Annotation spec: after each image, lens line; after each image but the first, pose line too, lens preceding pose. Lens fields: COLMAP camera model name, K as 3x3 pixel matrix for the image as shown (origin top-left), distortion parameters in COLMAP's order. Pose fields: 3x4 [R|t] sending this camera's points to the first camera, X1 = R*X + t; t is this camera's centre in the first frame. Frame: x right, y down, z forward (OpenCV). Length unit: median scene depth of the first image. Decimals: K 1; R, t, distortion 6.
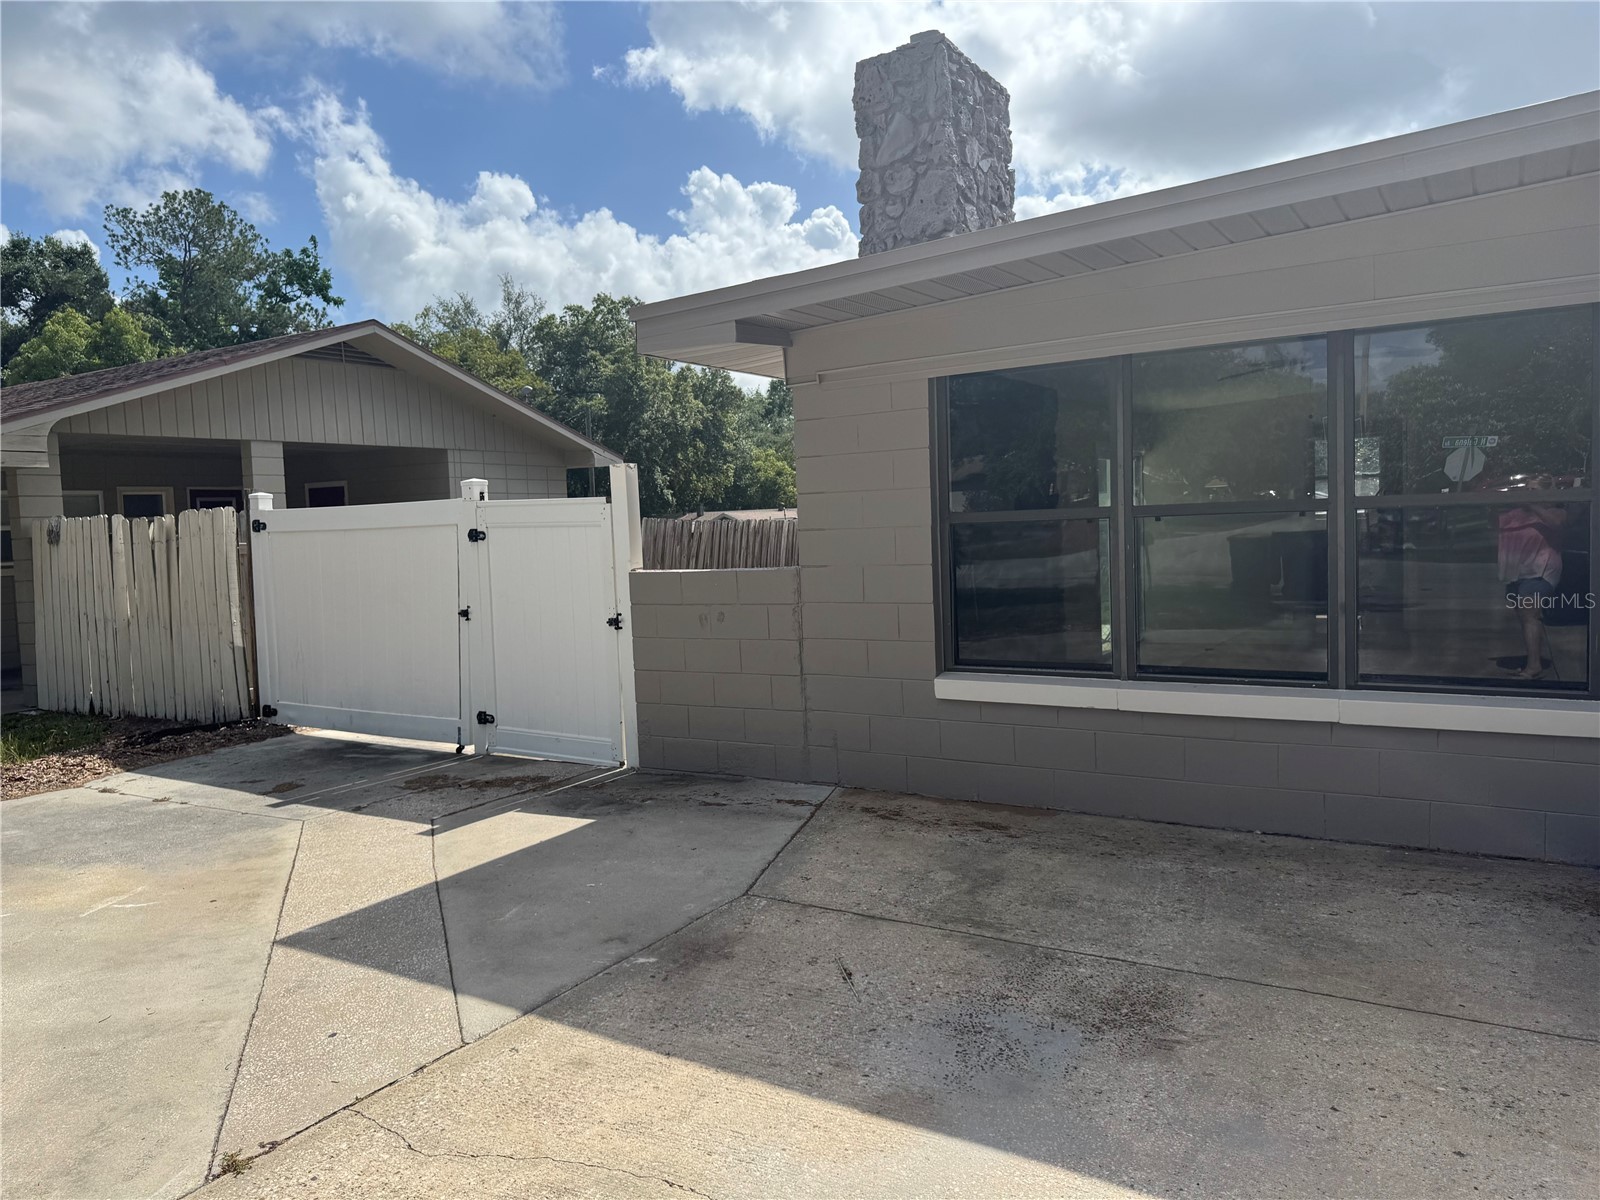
lens RADIAL K [[1114.7, 0, 800.0], [0, 1114.7, 600.0], [0, 0, 1]] dist [0.083215, -0.109752]
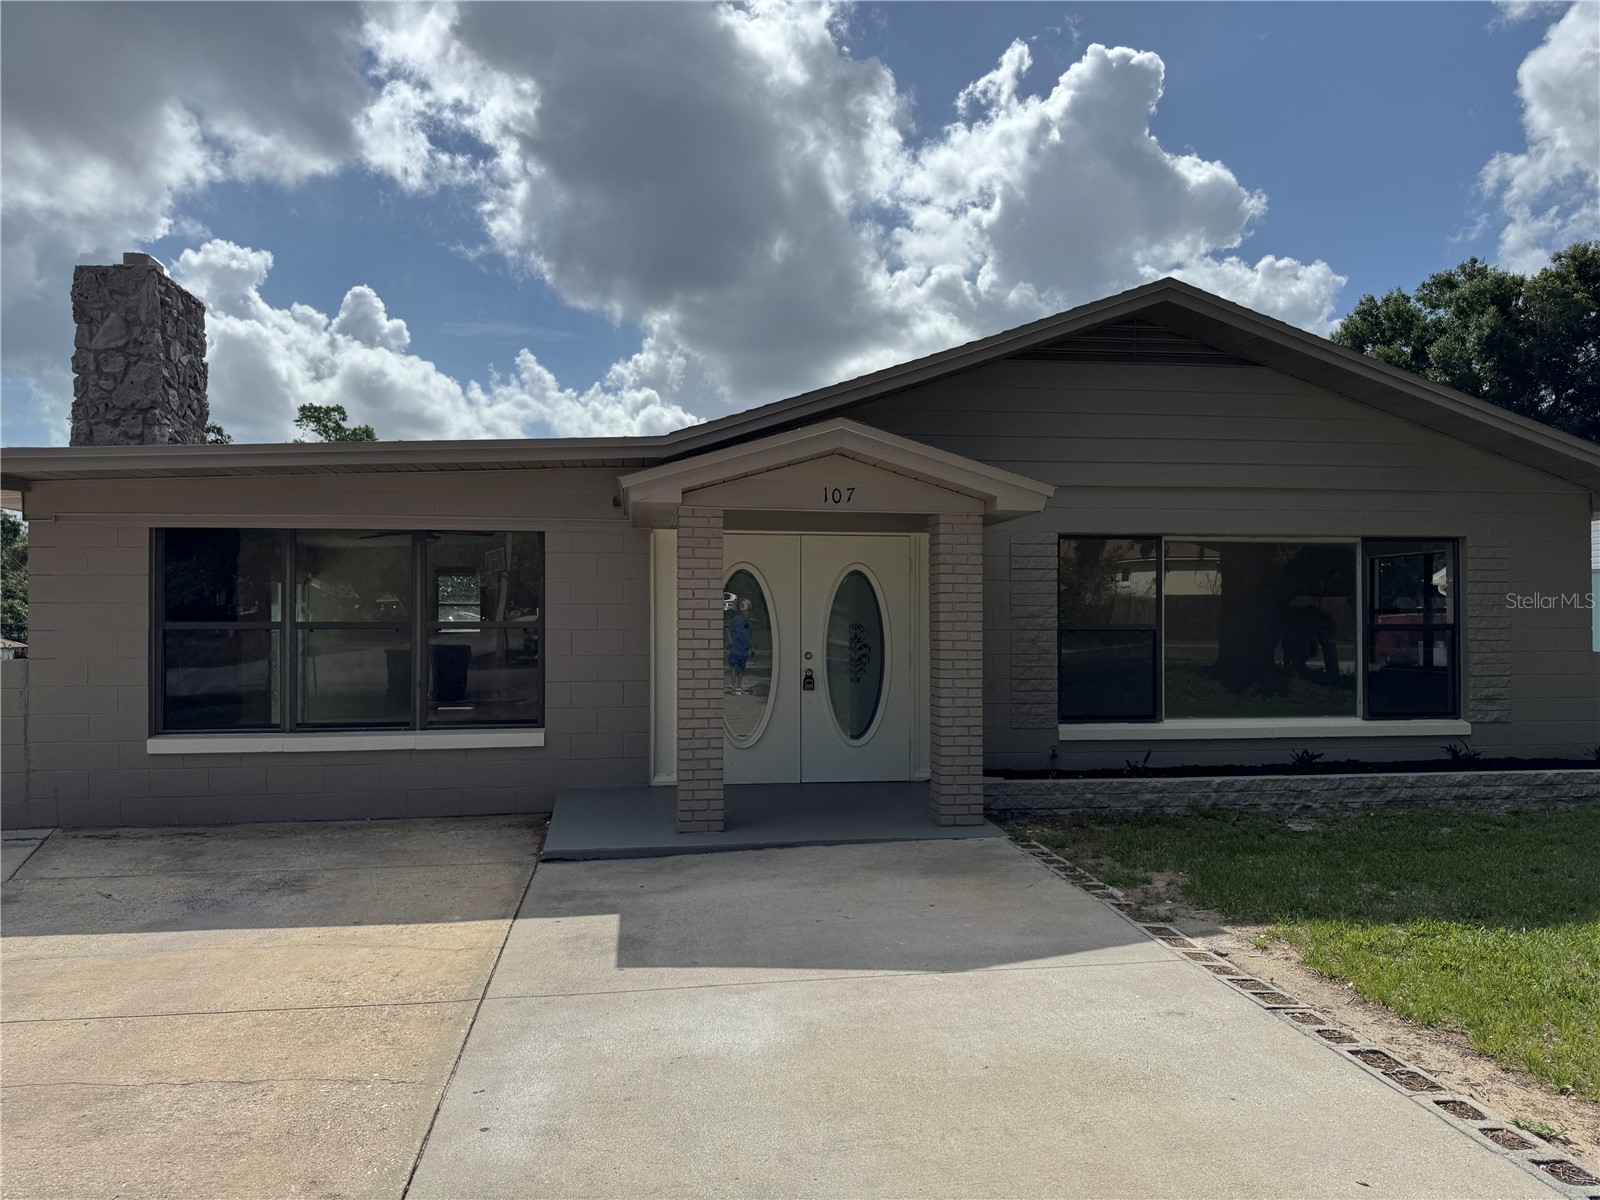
lens RADIAL K [[1125.2, 0, 800.0], [0, 1125.2, 600.0], [0, 0, 1]] dist [0.021224, -0.041296]
pose [[0.763990, 0.046165, 0.643574, -0.128008], [0.021342, 0.995083, -0.096715, 0.037640], [-0.644875, 0.087624, 0.759249, -0.461416]]
